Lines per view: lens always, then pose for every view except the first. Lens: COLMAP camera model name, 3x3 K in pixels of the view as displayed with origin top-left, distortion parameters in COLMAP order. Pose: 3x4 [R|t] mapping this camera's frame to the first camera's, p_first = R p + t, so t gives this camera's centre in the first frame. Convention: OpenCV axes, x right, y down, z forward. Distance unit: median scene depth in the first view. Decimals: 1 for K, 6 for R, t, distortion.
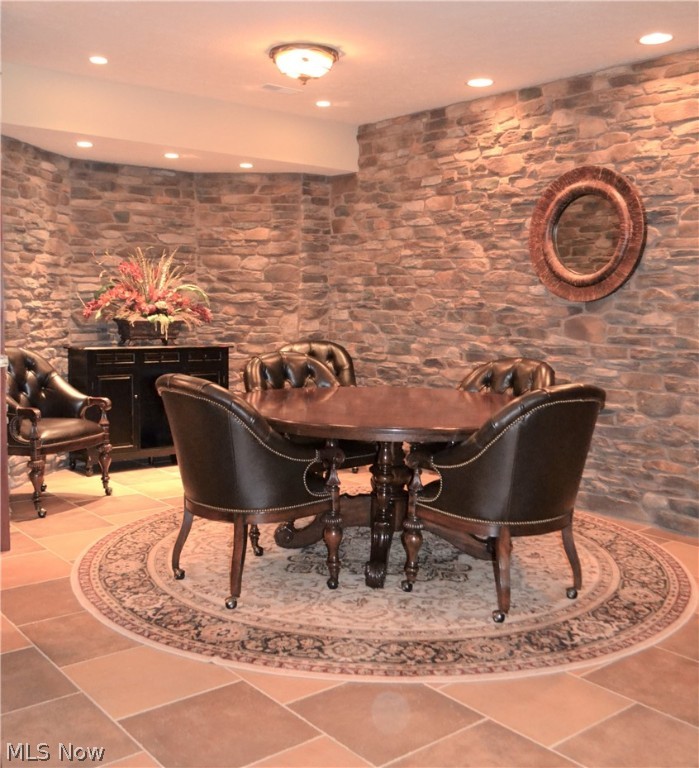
lens RADIAL K [[810.0, 0, 347.2], [0, 810.0, 384.5], [0, 0, 1]] dist [-0.011644, 0.000000]
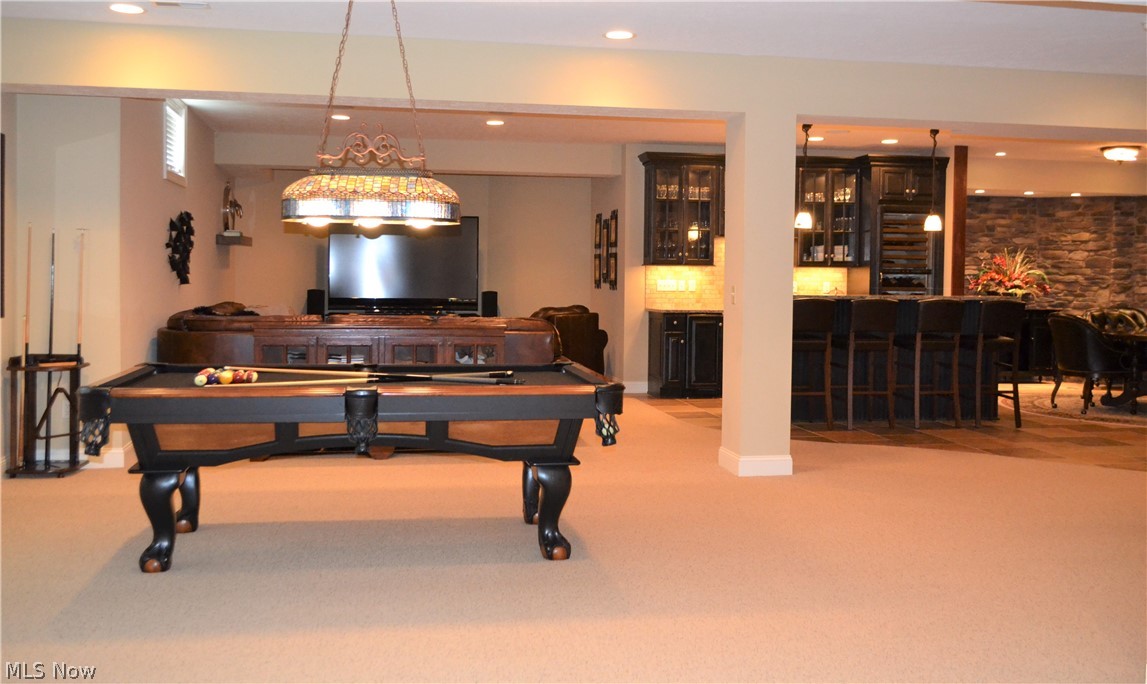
lens RADIAL K [[1081.5, 0, 595.3], [0, 1081.5, 305.9], [0, 0, 1]] dist [-0.005716, 0.000000]
pose [[0.886132, 0.013981, -0.463222, 0.023867], [-0.050936, 0.996427, -0.067365, 0.137927], [0.460625, 0.083289, 0.883678, -1.311642]]
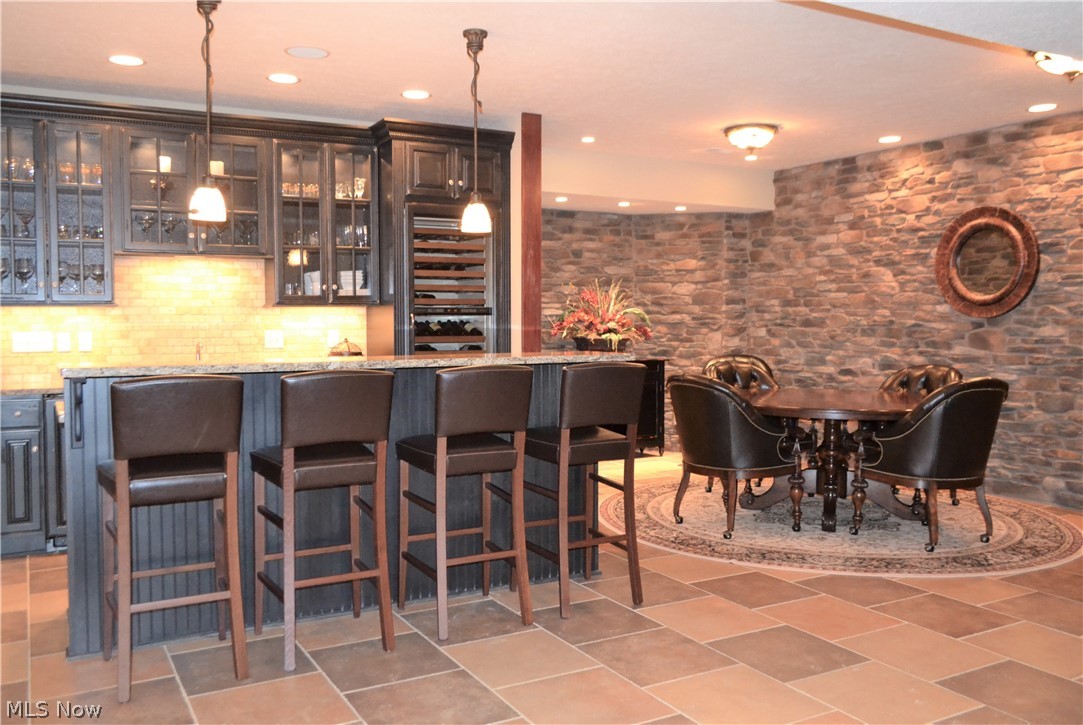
lens RADIAL K [[888.5, 0, 546.5], [0, 888.5, 361.2], [0, 0, 1]] dist [-0.010192, -0.002990]
pose [[0.986454, -0.006286, -0.163916, -0.110815], [-0.003338, 0.998289, -0.058376, 0.033424], [0.164002, 0.058132, 0.984746, -0.326279]]
